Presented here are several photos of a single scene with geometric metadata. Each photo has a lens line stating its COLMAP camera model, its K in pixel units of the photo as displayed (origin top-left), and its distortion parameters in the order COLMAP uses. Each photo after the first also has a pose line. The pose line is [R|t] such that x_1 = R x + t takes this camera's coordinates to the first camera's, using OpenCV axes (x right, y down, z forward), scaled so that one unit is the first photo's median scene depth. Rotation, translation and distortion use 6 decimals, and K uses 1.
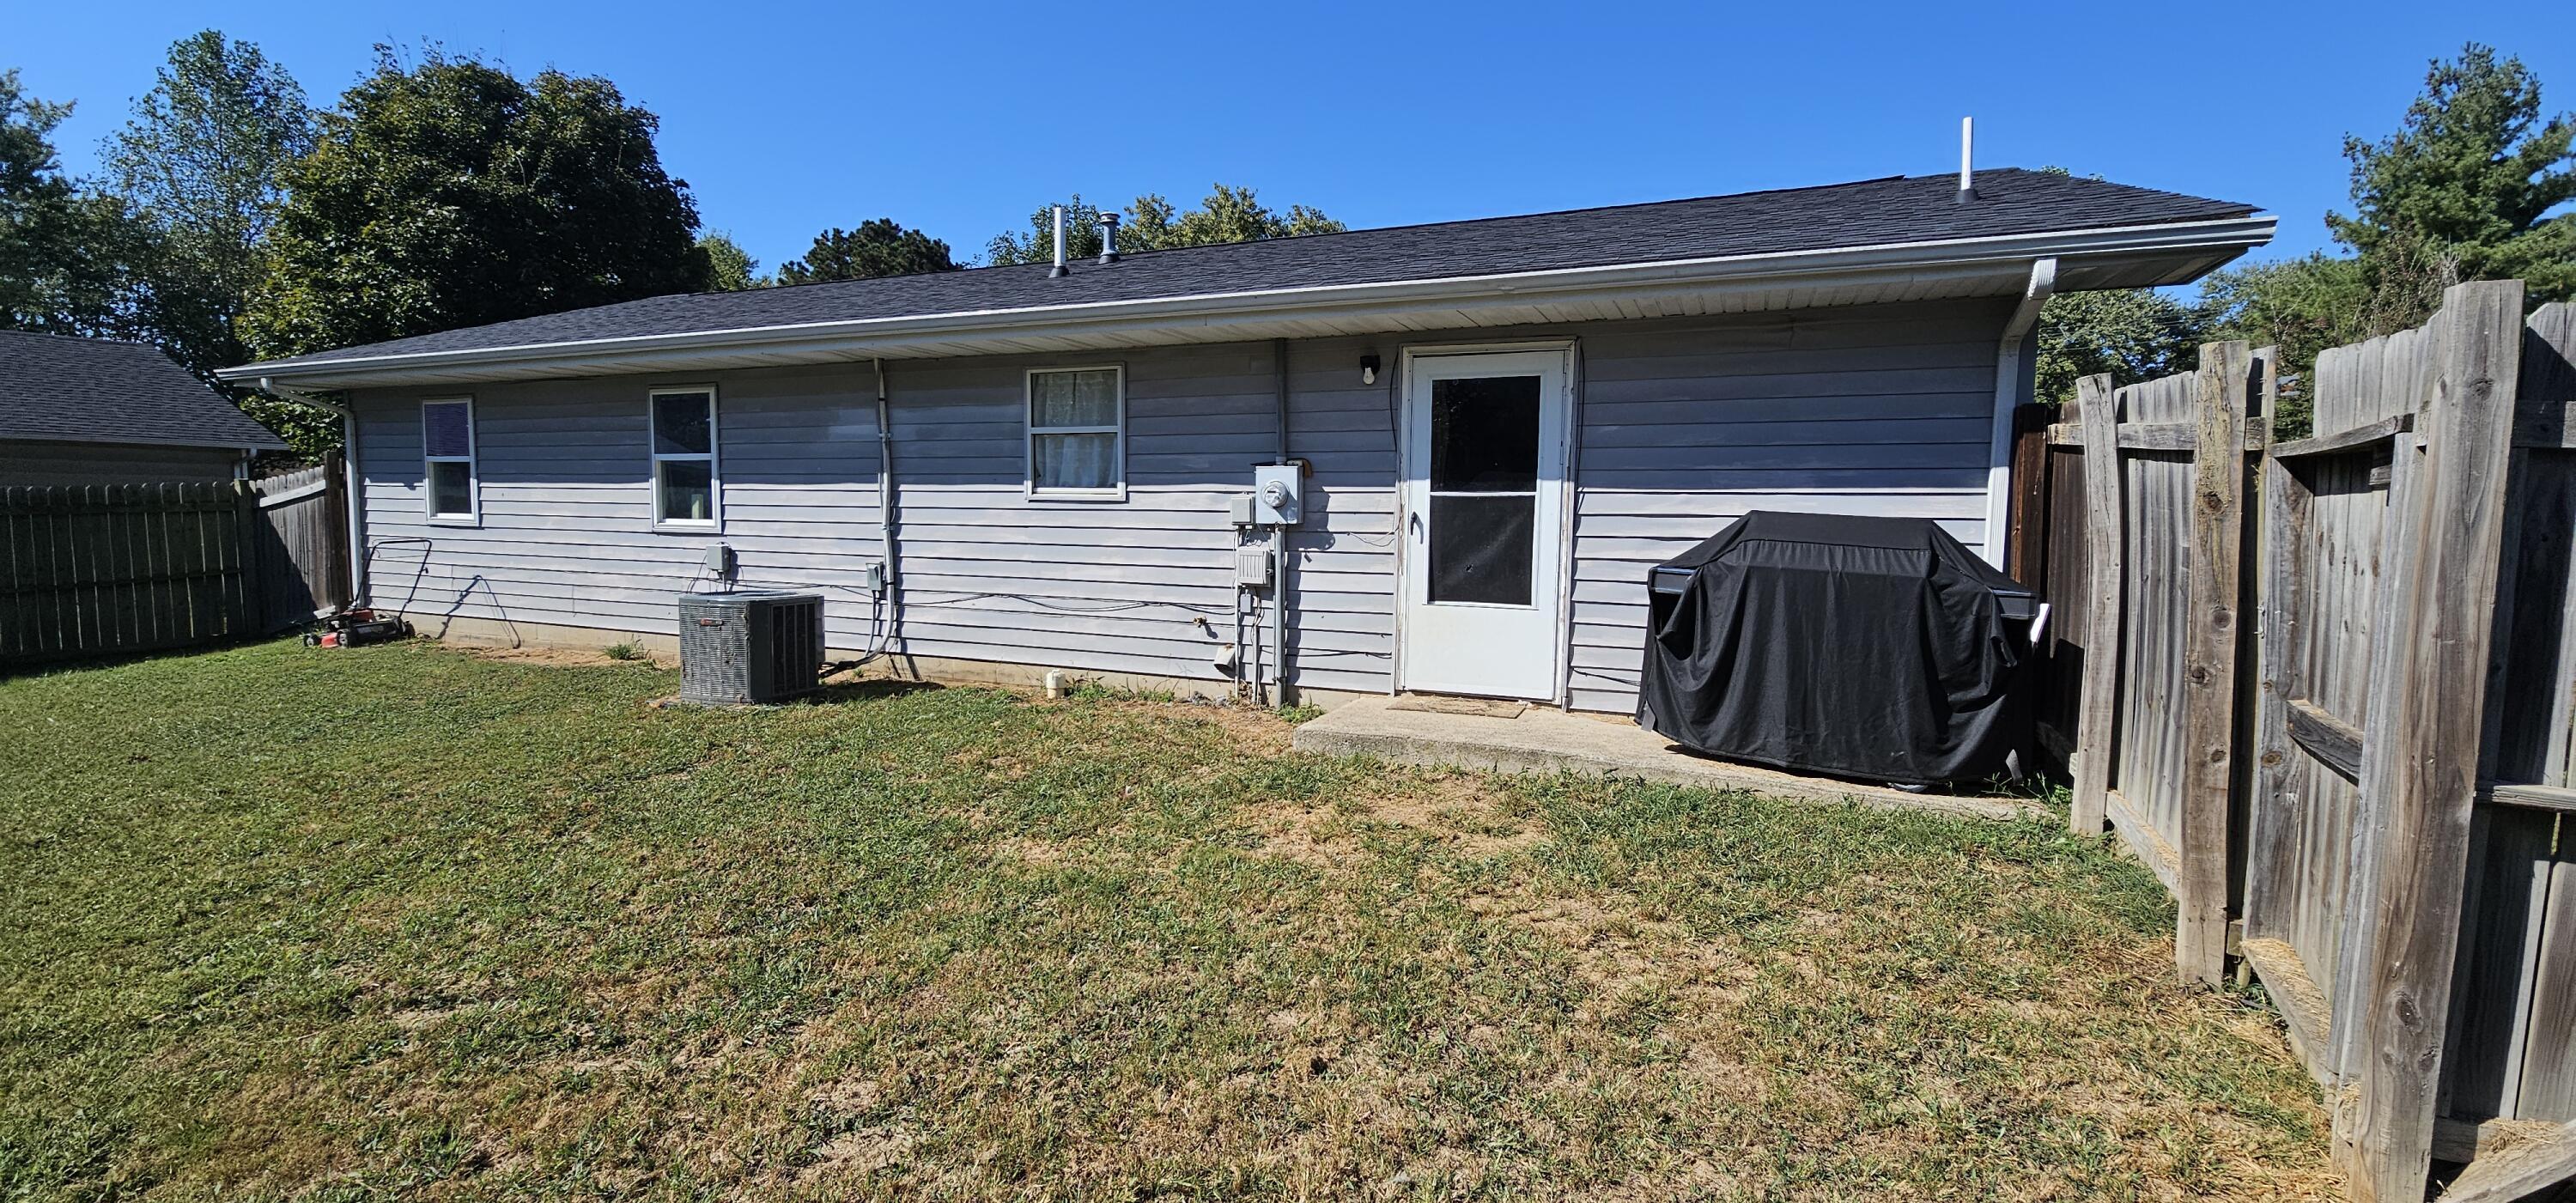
lens RADIAL K [[1039.3, 0, 1285.1], [0, 1039.3, 593.3], [0, 0, 1]] dist [0.009466, -0.007928]
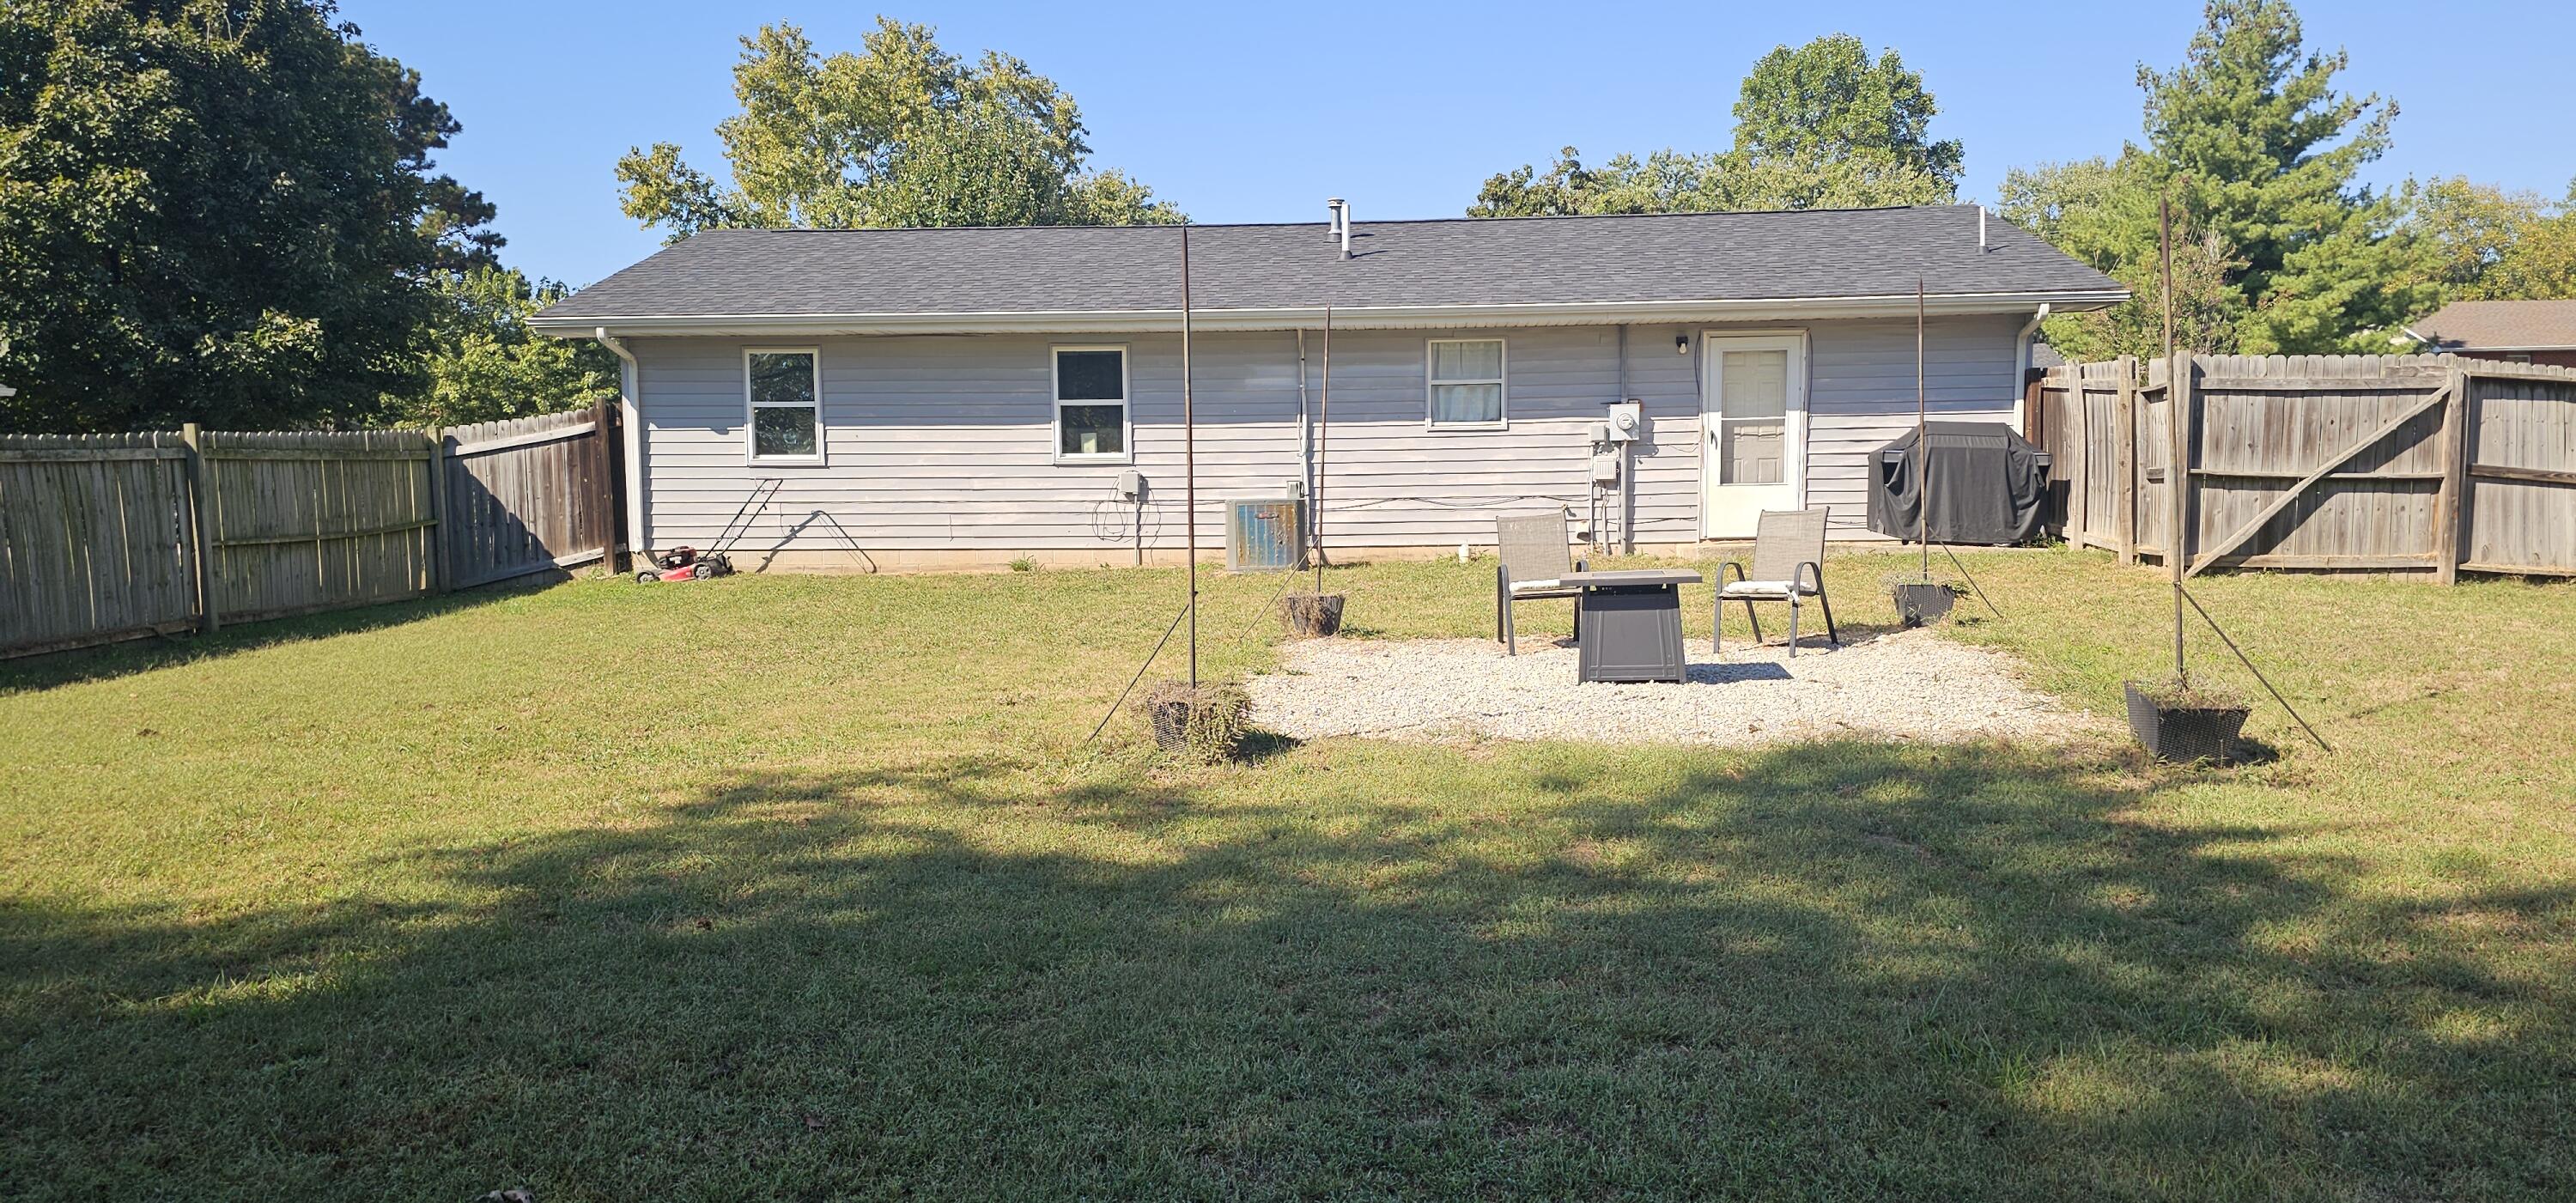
lens RADIAL K [[1764.0, 0, 1288.0], [0, 1764.0, 601.5], [0, 0, 1]] dist [0.090323, -0.001120]
pose [[0.939922, -0.042403, 0.338746, -1.338729], [0.049455, 0.998702, -0.012210, 0.176674], [-0.337789, 0.028229, 0.940799, -1.297159]]
